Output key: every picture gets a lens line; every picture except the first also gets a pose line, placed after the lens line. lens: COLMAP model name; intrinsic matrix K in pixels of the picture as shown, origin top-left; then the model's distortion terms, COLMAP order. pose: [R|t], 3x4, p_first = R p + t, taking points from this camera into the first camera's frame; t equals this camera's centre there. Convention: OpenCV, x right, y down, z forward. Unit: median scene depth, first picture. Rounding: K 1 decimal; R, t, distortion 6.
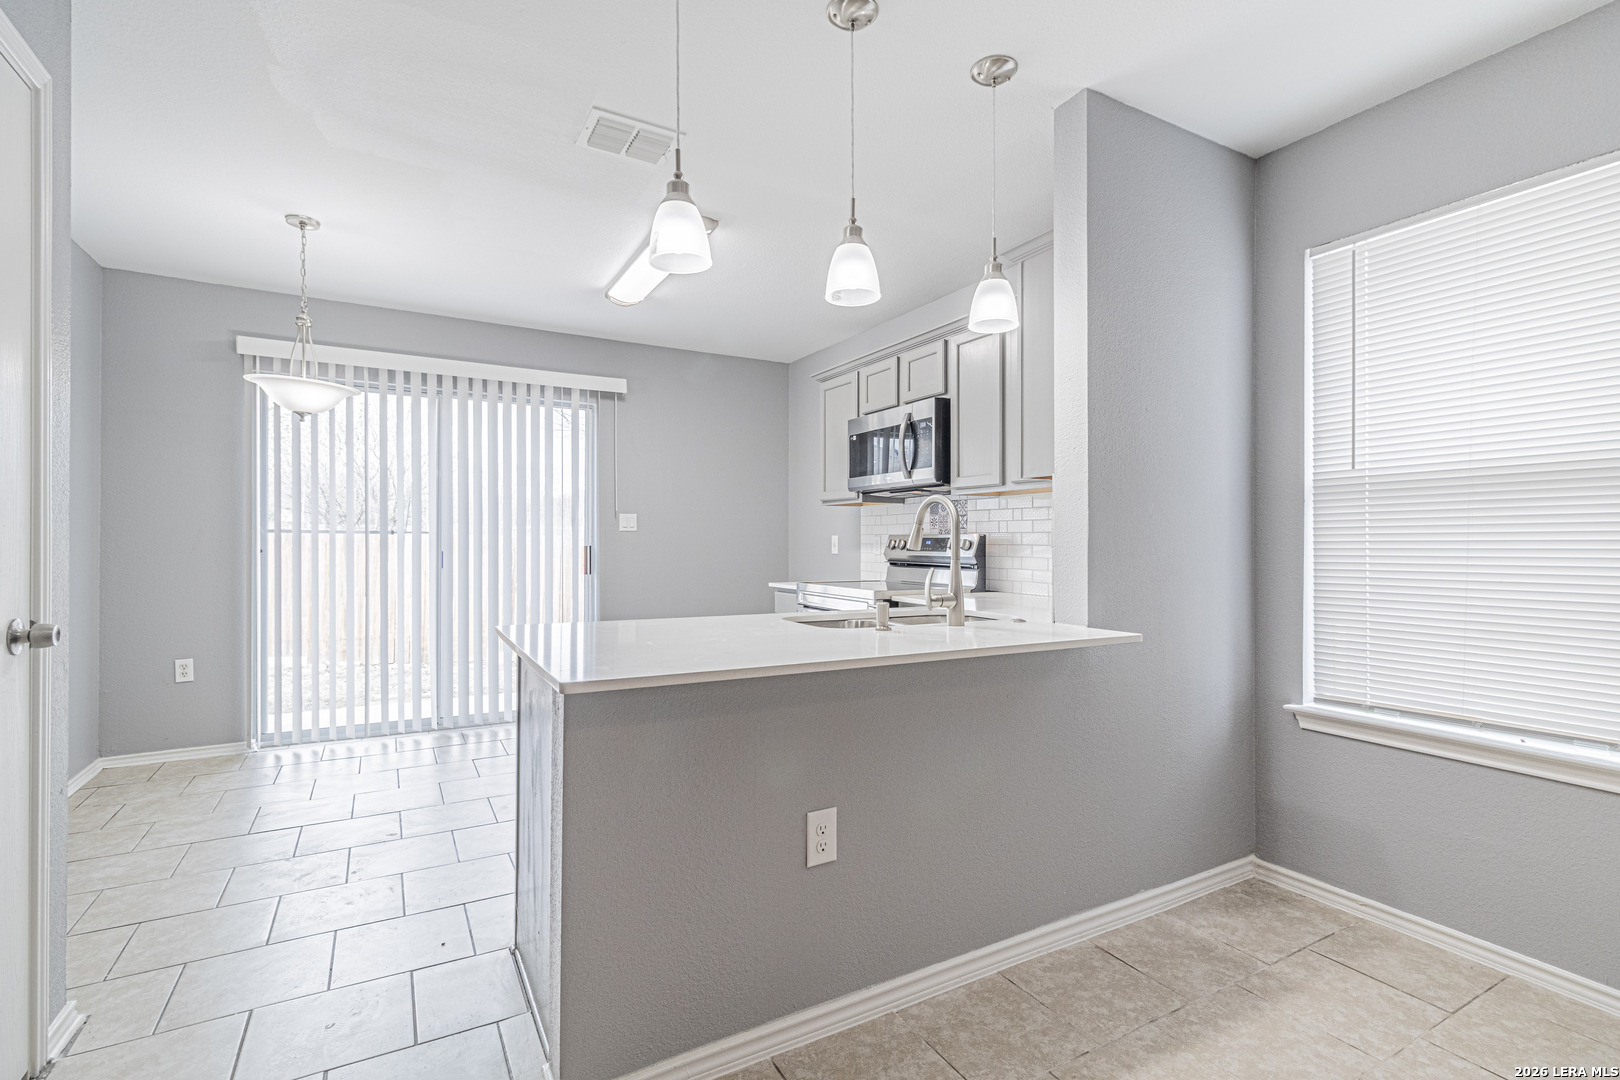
lens RADIAL K [[755.8, 0, 811.1], [0, 755.8, 536.8], [0, 0, 1]] dist [0.003820, -0.000301]
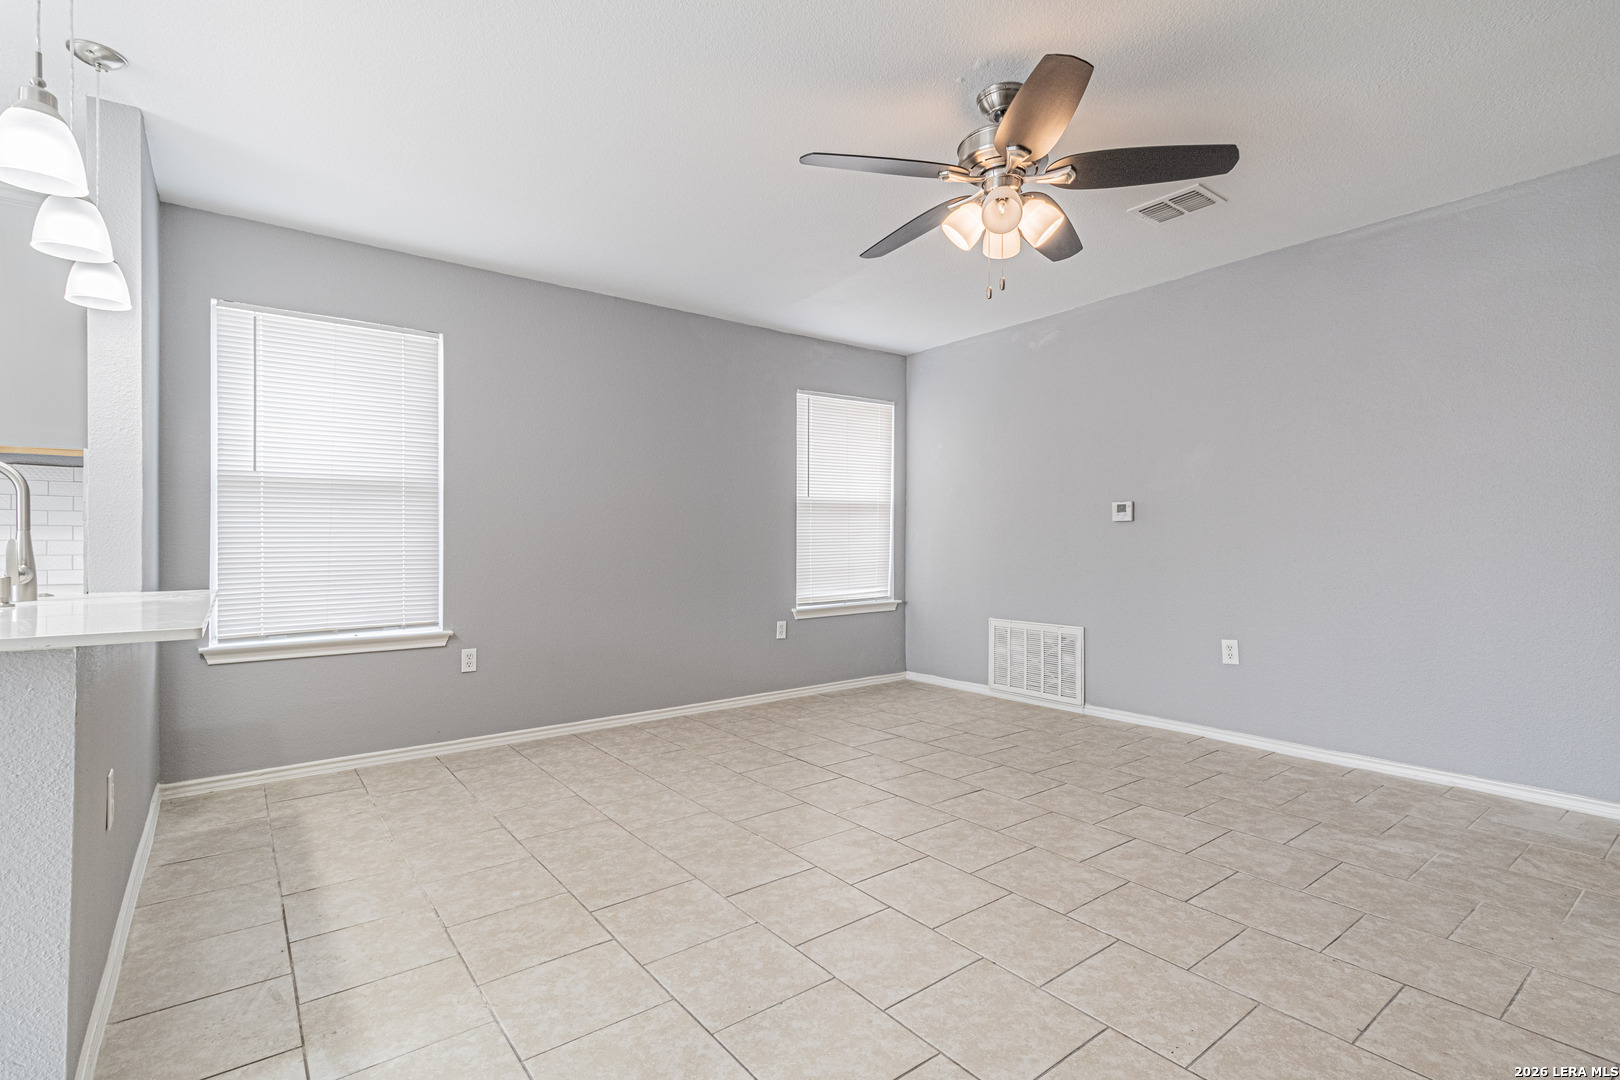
lens RADIAL K [[755.8, 0, 826.0], [0, 755.8, 537.0], [0, 0, 1]] dist [0.003820, -0.000301]
pose [[-0.148890, 0.005844, 0.988836, -0.530172], [-0.003669, 0.999972, -0.006463, 0.025643], [-0.988847, -0.004590, -0.148865, 0.099789]]
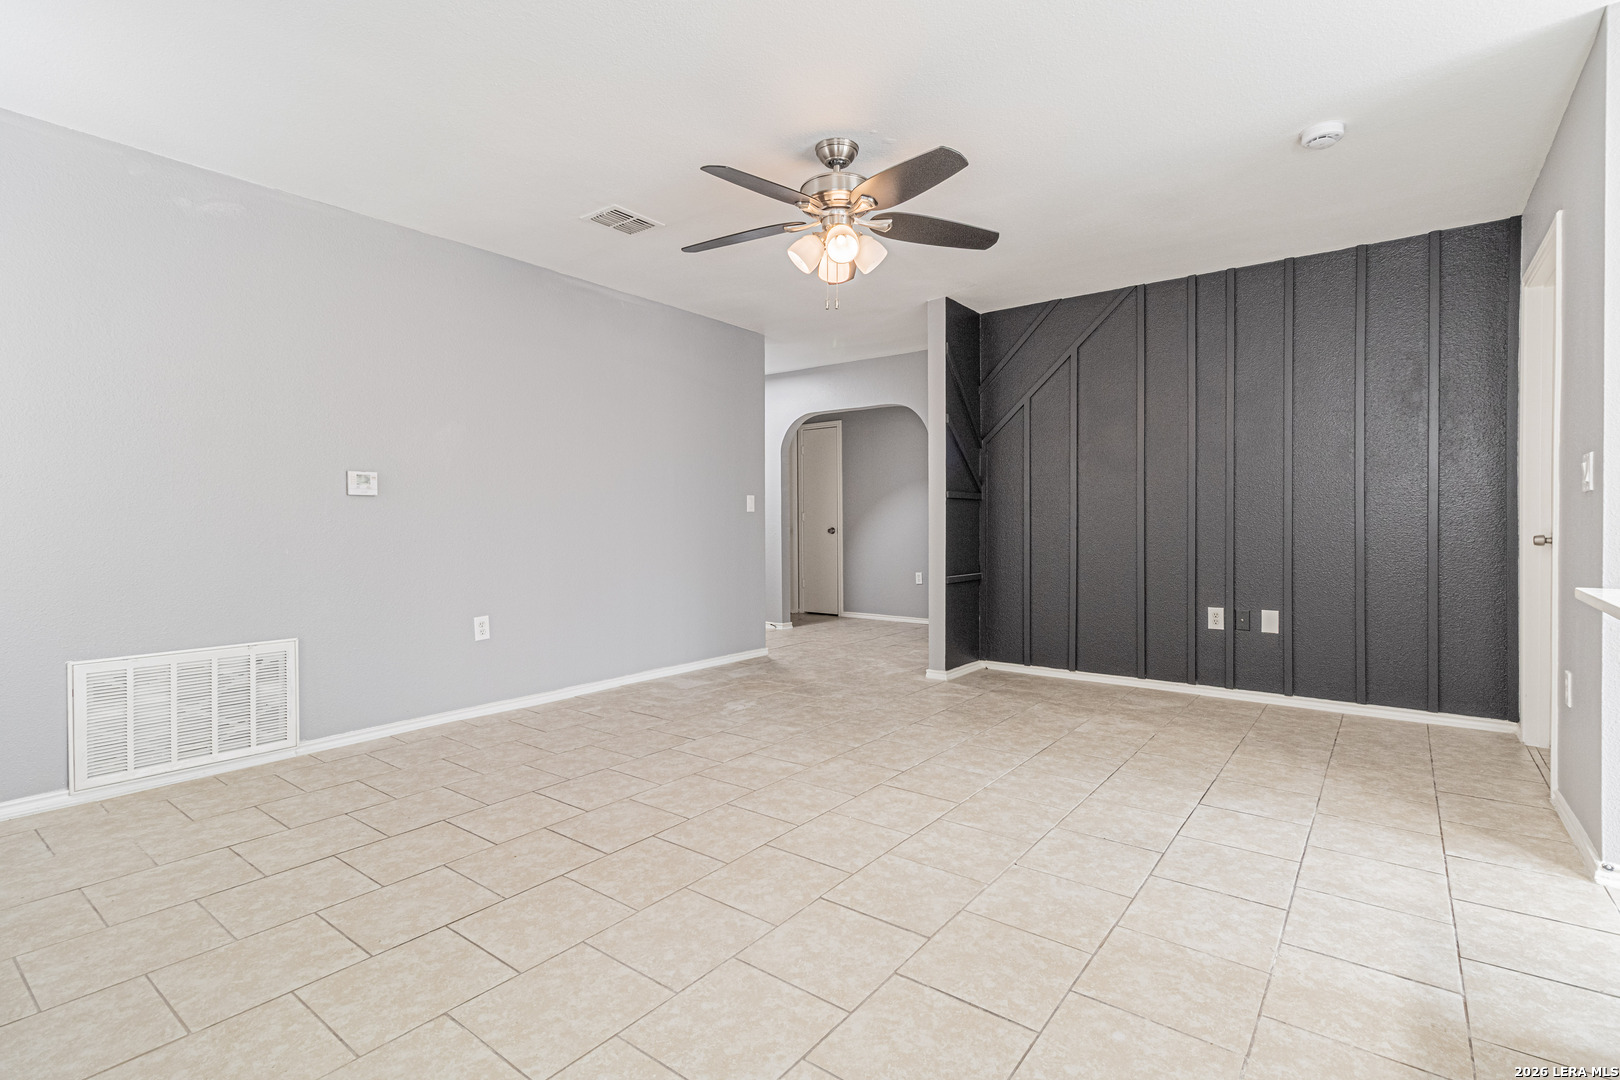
lens RADIAL K [[755.8, 0, 811.8], [0, 755.8, 521.9], [0, 0, 1]] dist [0.003820, -0.000301]
pose [[-0.921735, -0.000122, -0.387819, 0.417391], [0.004097, 0.999941, -0.010052, 0.038236], [0.387798, -0.010854, -0.921681, 0.565409]]
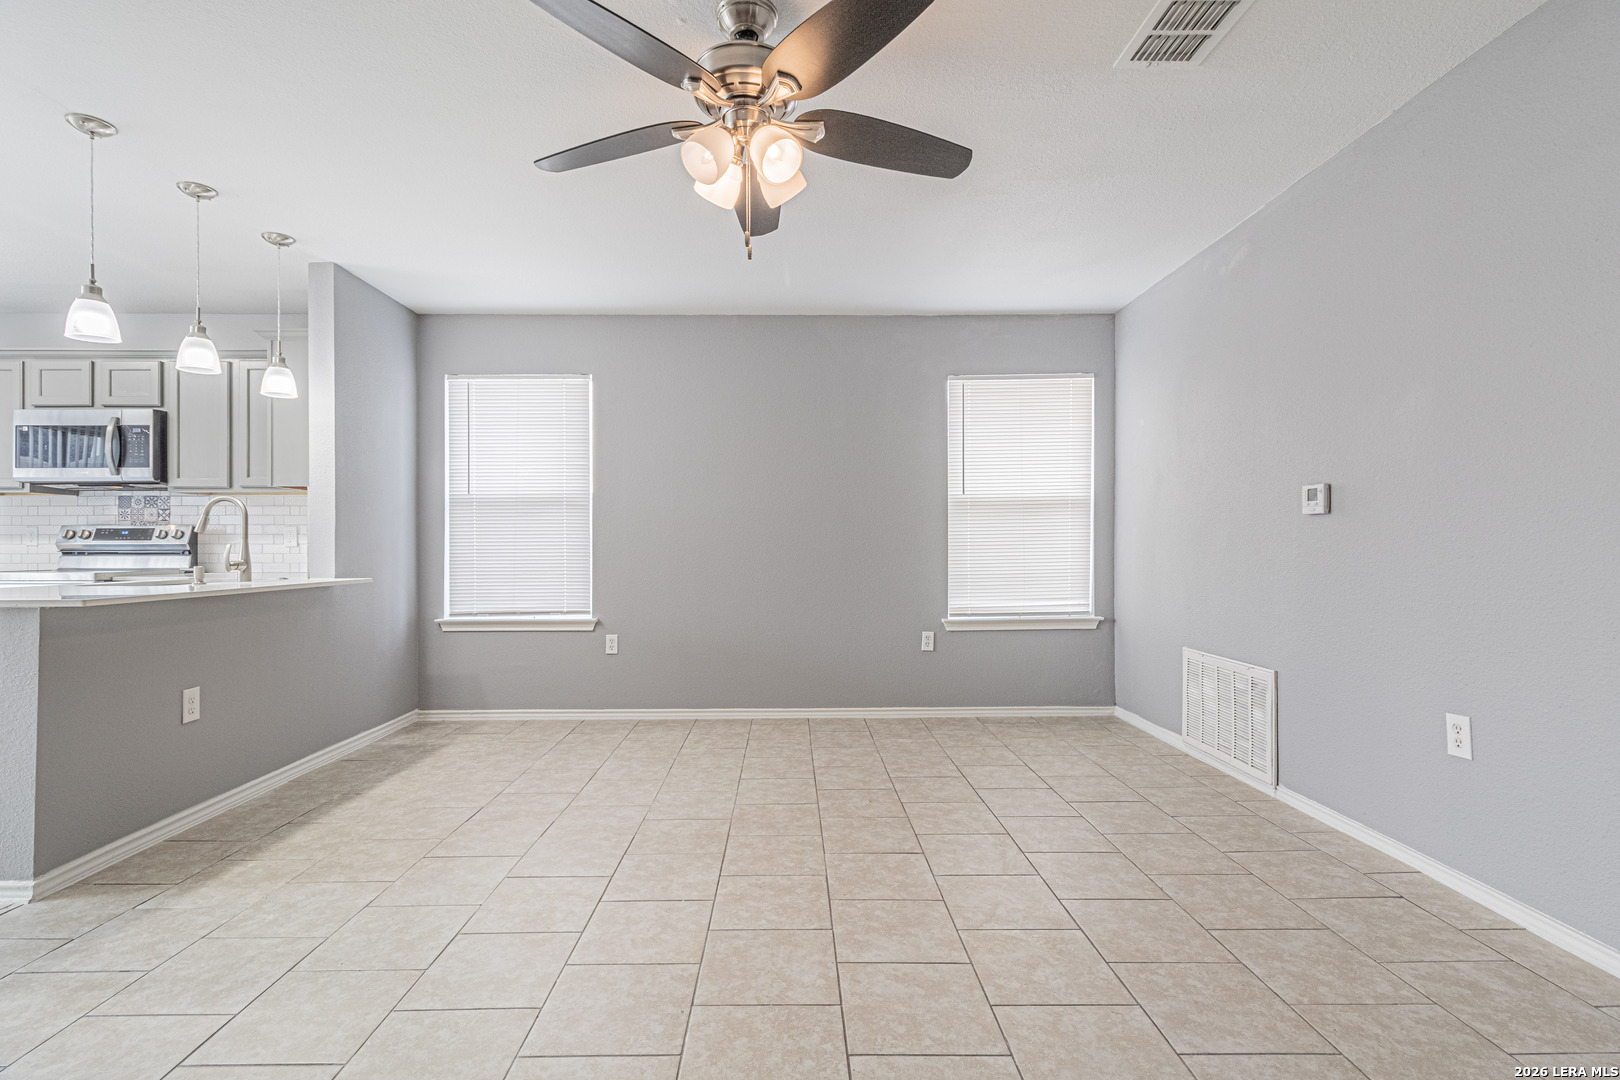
lens RADIAL K [[755.8, 0, 799.1], [0, 755.8, 542.6], [0, 0, 1]] dist [0.003820, -0.000301]
pose [[0.484010, -0.001522, 0.875061, -0.369760], [-0.002180, 0.999993, 0.002944, 0.018291], [-0.875060, -0.003332, 0.484003, -0.442940]]
